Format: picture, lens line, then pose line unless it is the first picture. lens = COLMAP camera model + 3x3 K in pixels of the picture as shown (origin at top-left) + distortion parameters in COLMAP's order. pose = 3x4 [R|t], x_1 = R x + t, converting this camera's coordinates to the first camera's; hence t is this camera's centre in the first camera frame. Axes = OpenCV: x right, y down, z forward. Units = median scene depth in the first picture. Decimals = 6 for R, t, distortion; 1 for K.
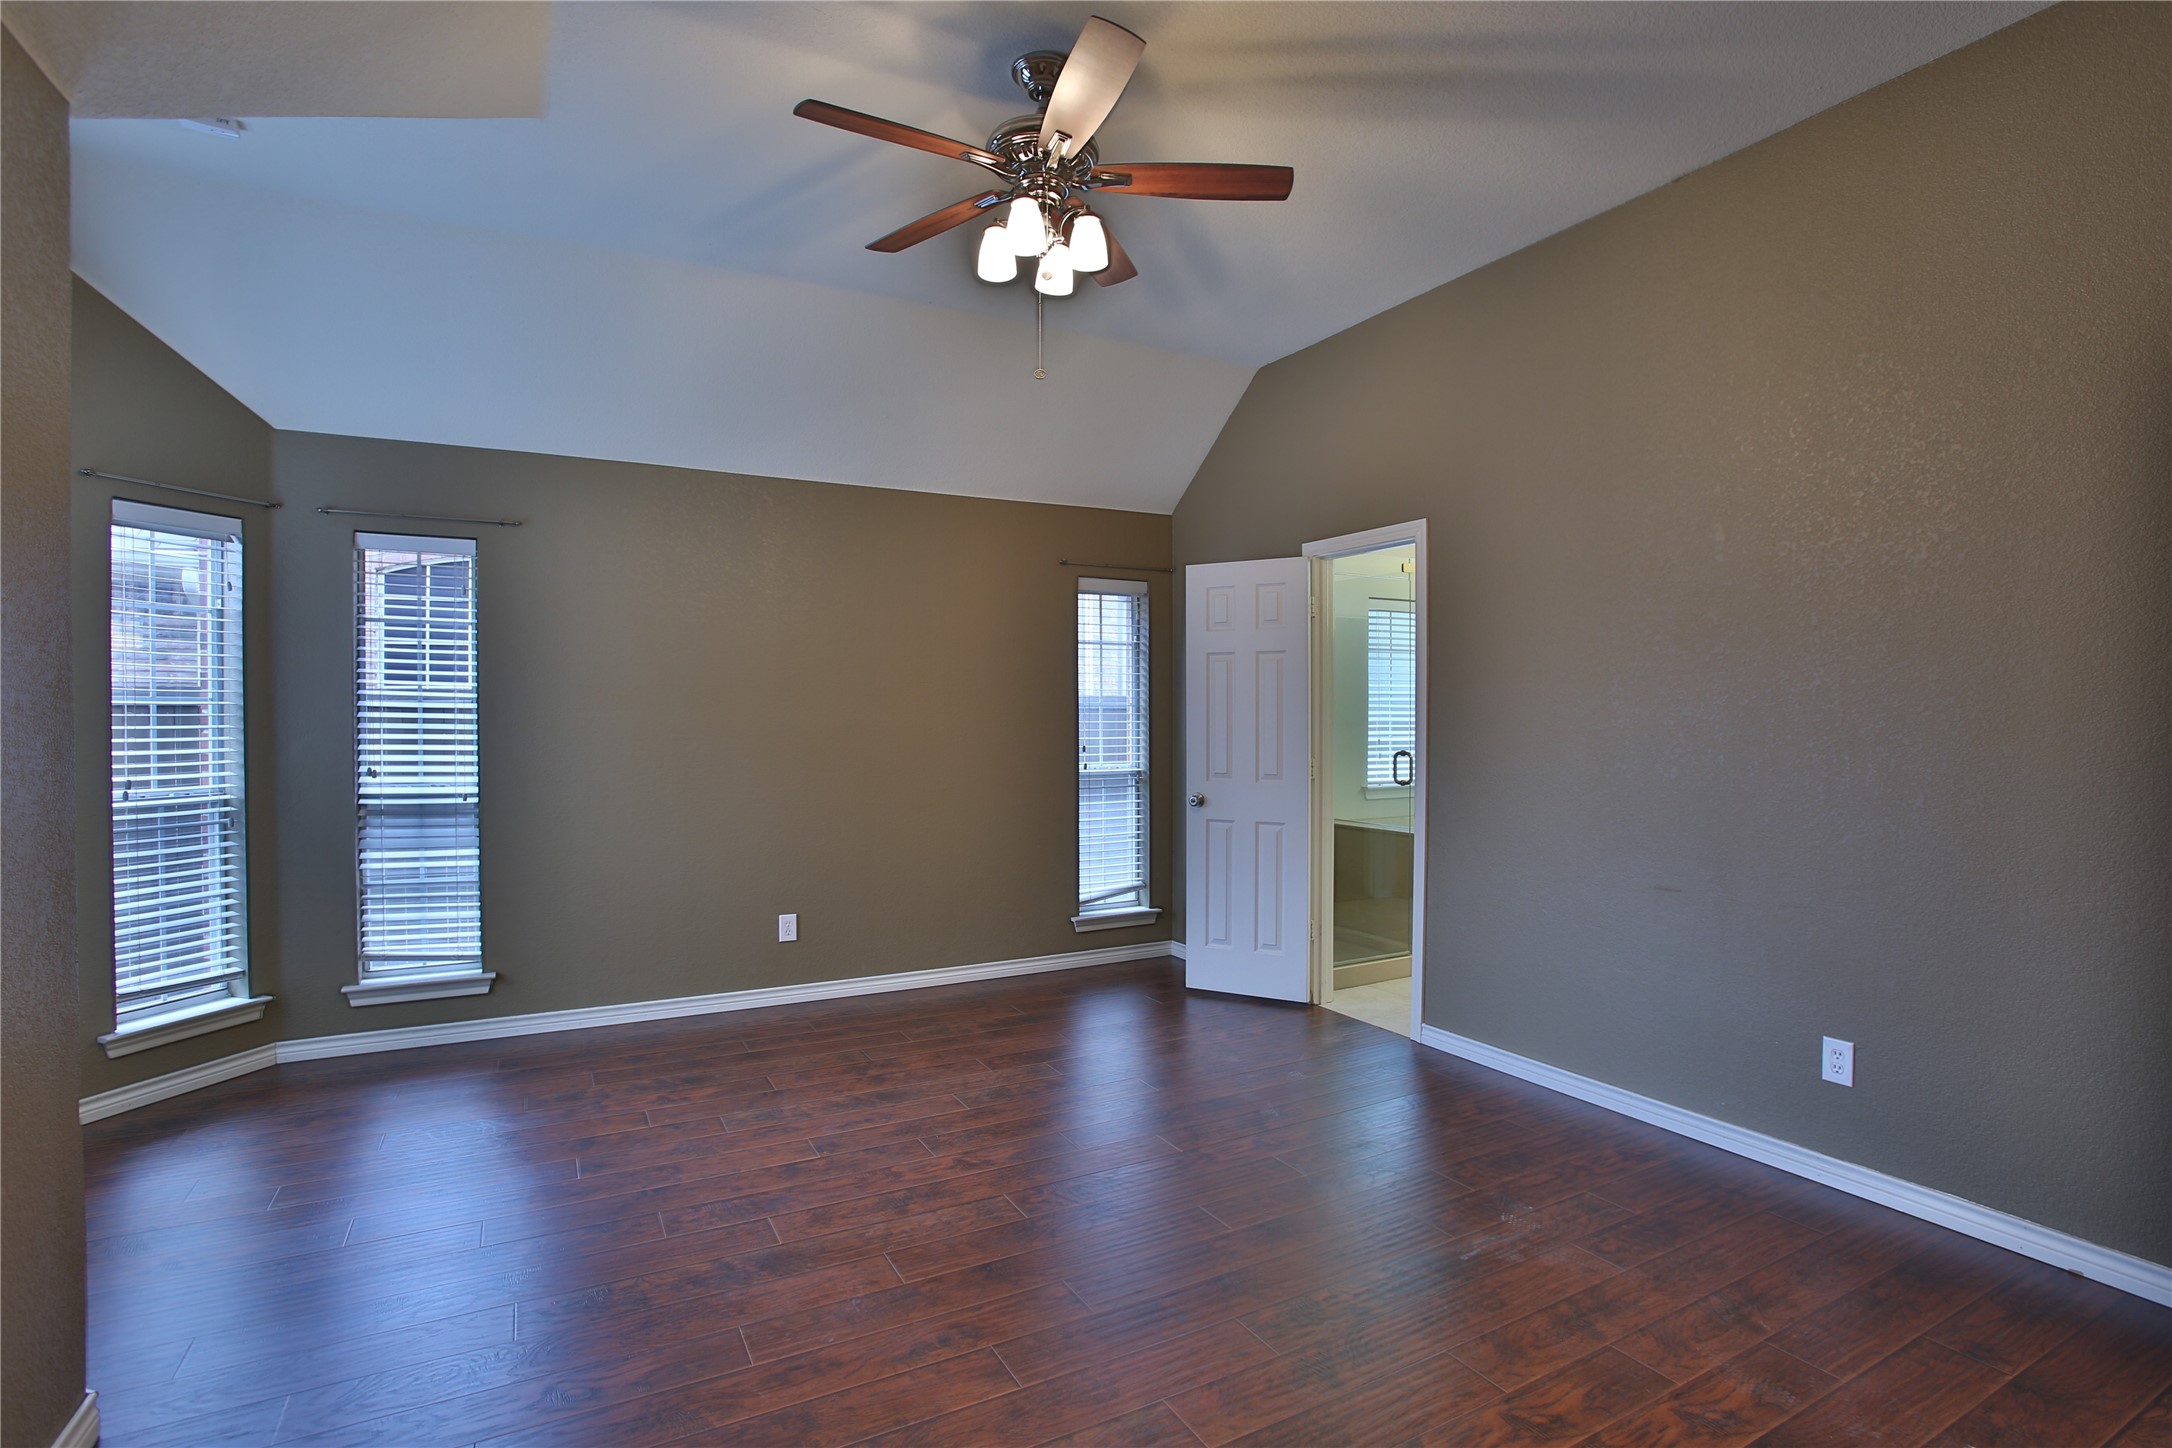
lens RADIAL K [[1041.7, 0, 1088.6], [0, 1041.7, 729.7], [0, 0, 1]] dist [-0.078038, 0.029267]
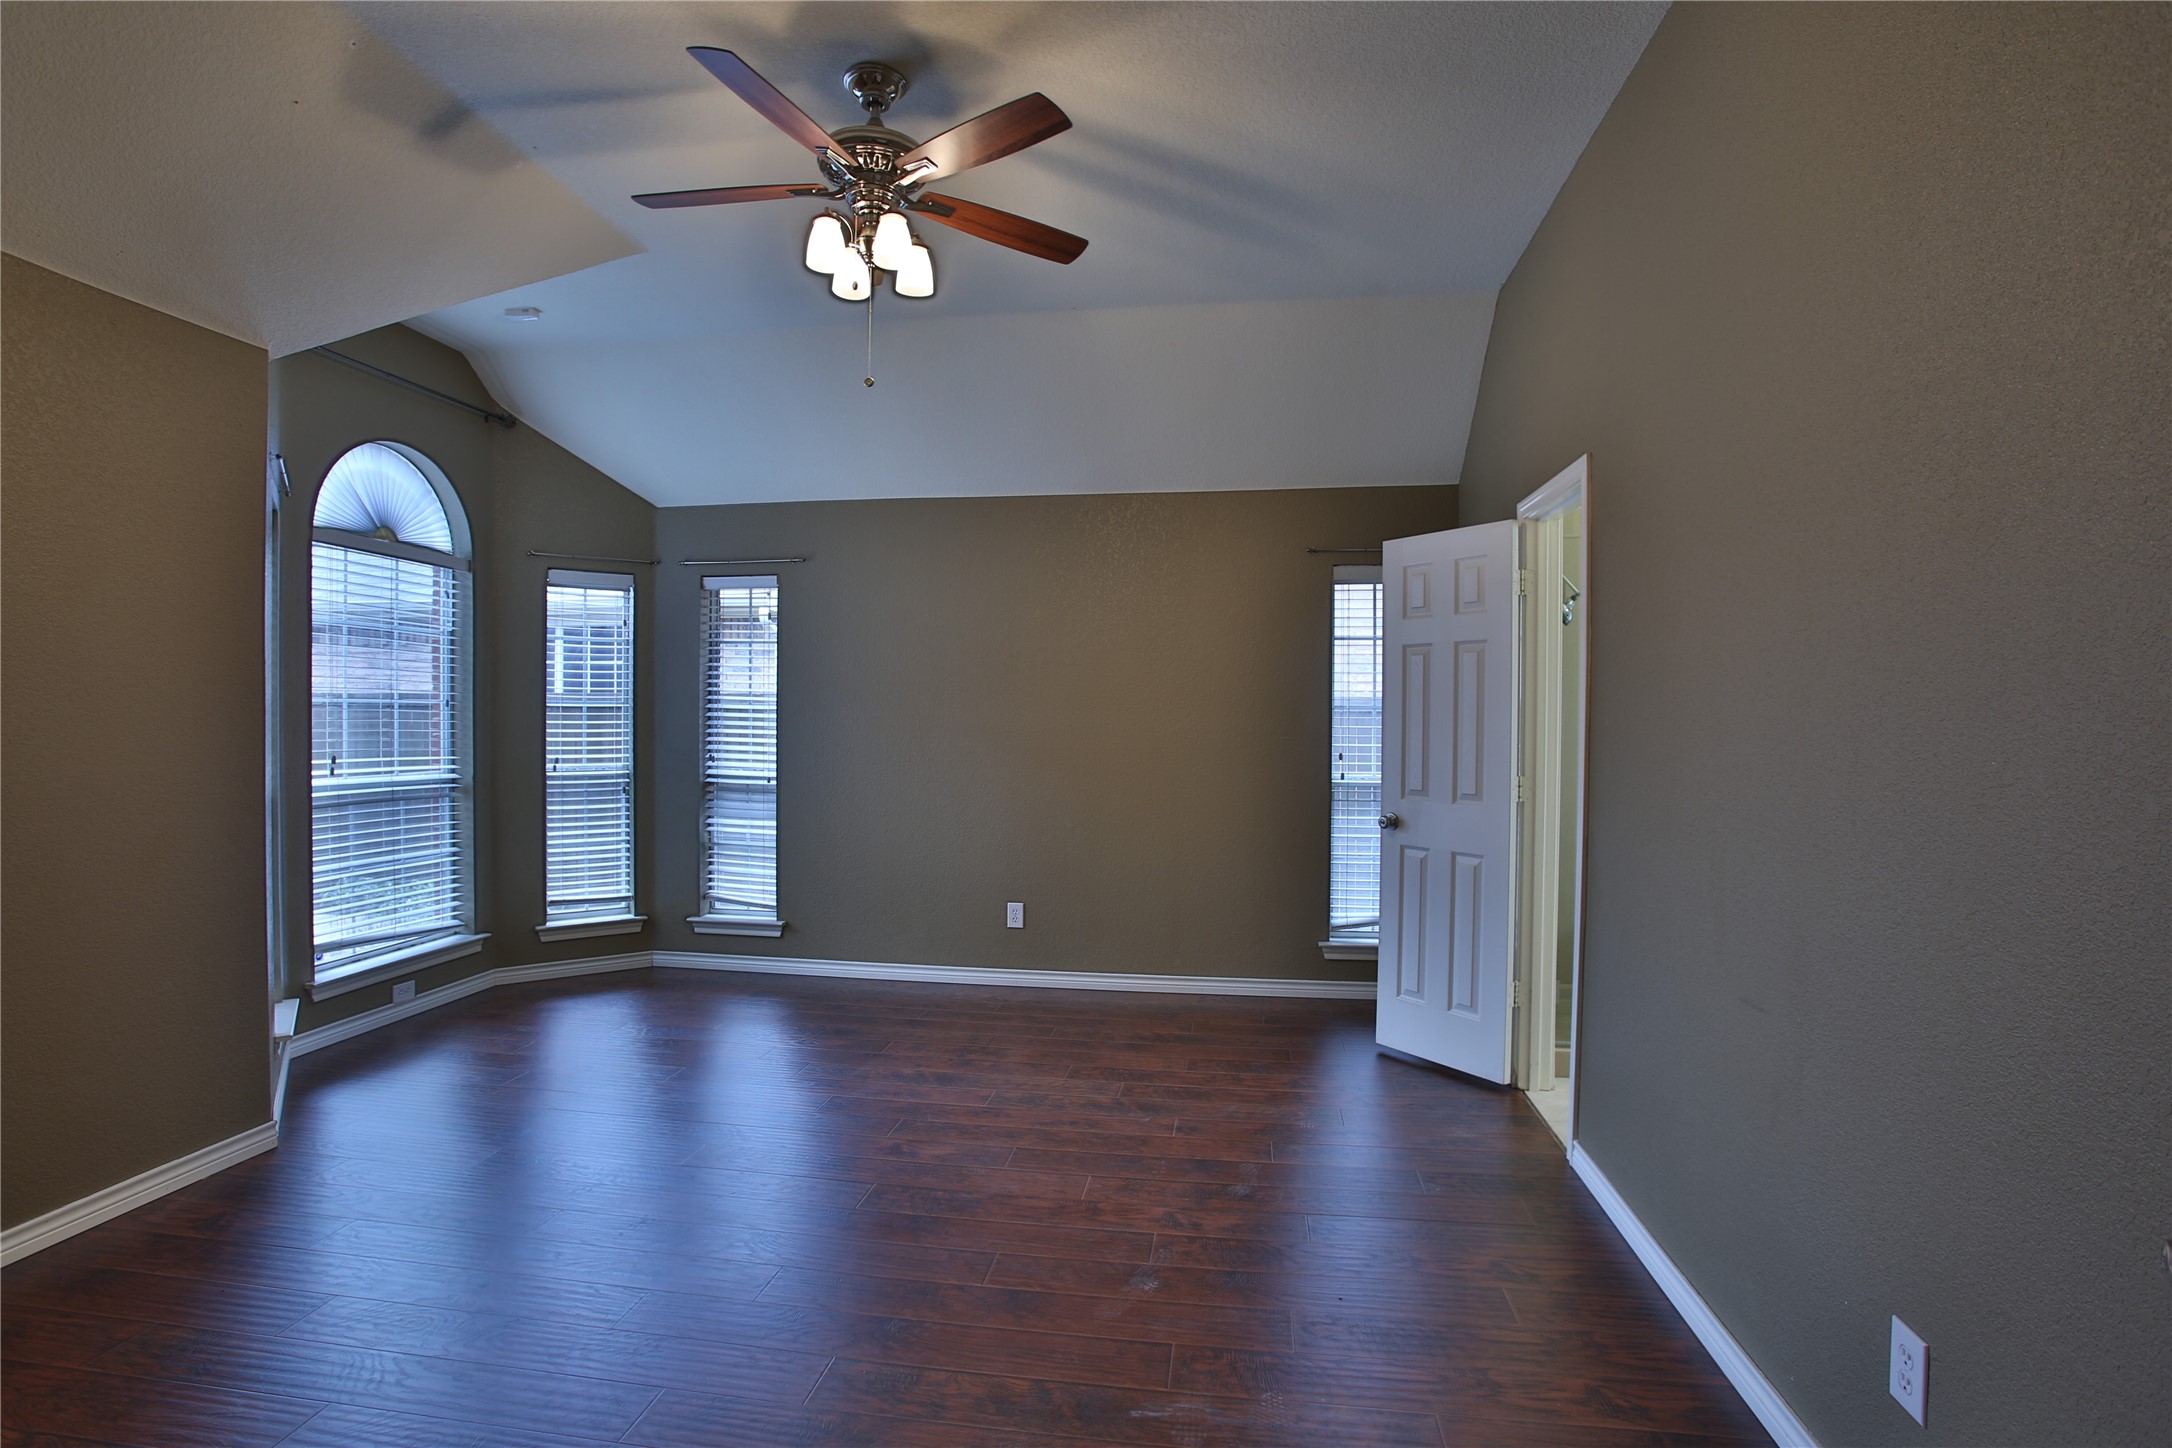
lens RADIAL K [[1041.7, 0, 1088.6], [0, 1041.7, 729.7], [0, 0, 1]] dist [-0.078038, 0.029267]
pose [[0.800031, 0.012629, -0.599825, 0.496098], [-0.014817, 0.999889, 0.001290, -0.003493], [0.599775, 0.007855, 0.800130, 0.217955]]
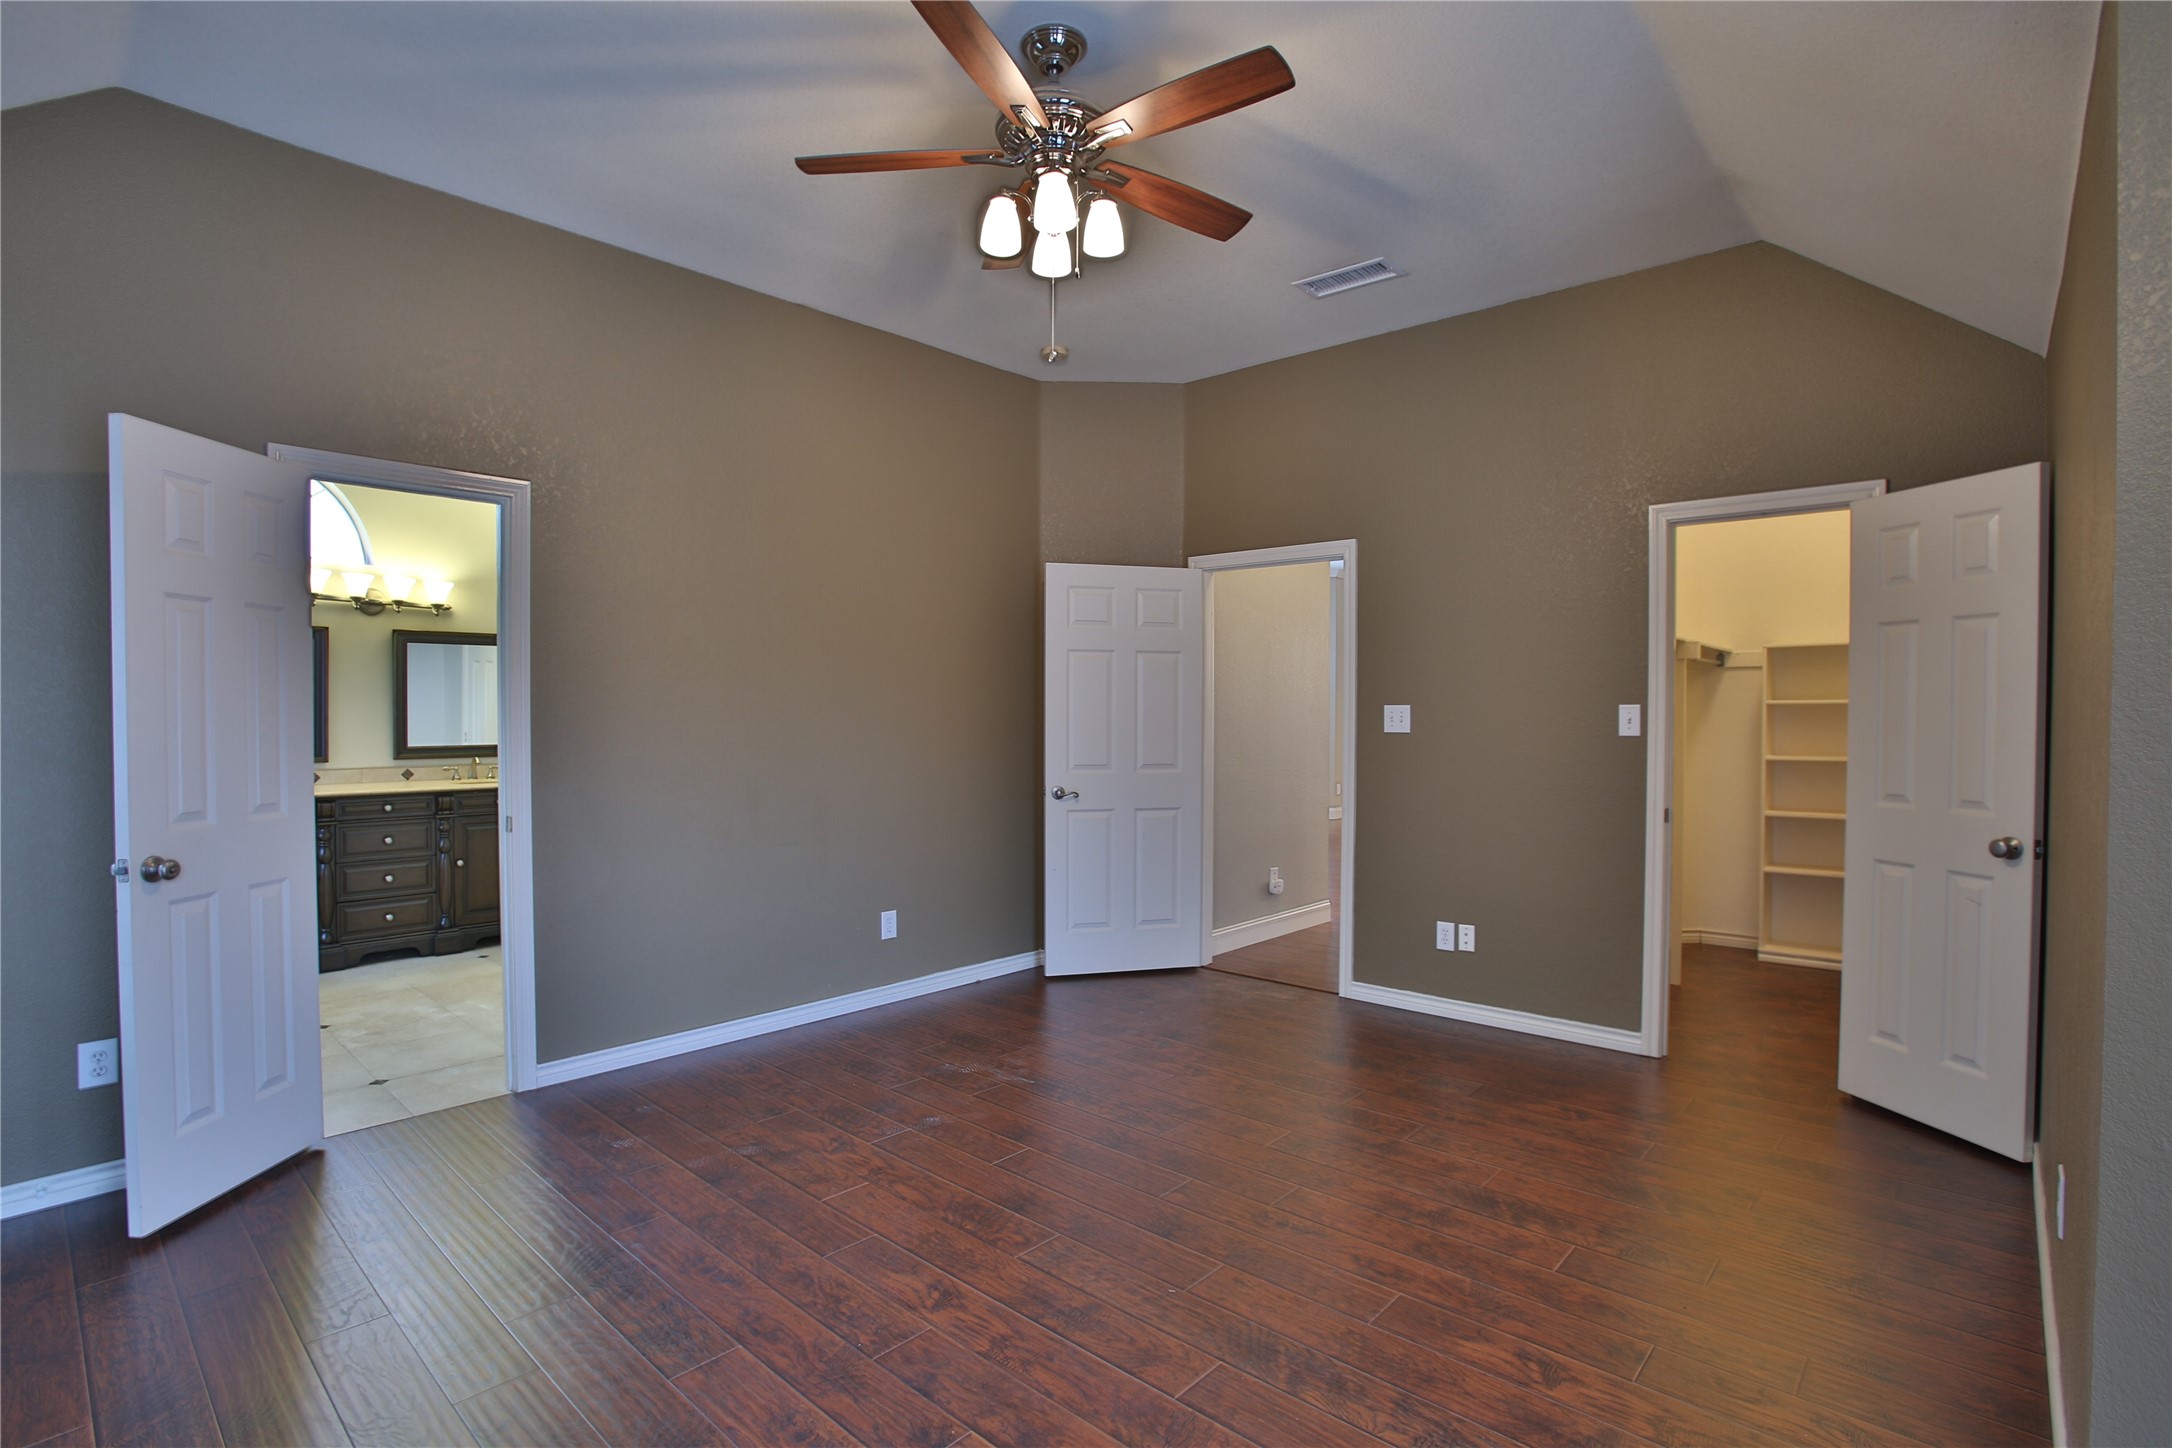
lens RADIAL K [[1041.7, 0, 1088.6], [0, 1041.7, 729.7], [0, 0, 1]] dist [-0.078038, 0.029267]
pose [[-0.328214, -0.016910, 0.944452, -0.655286], [0.010092, 0.999720, 0.021407, -0.010653], [-0.944549, 0.016557, -0.327952, 0.869731]]
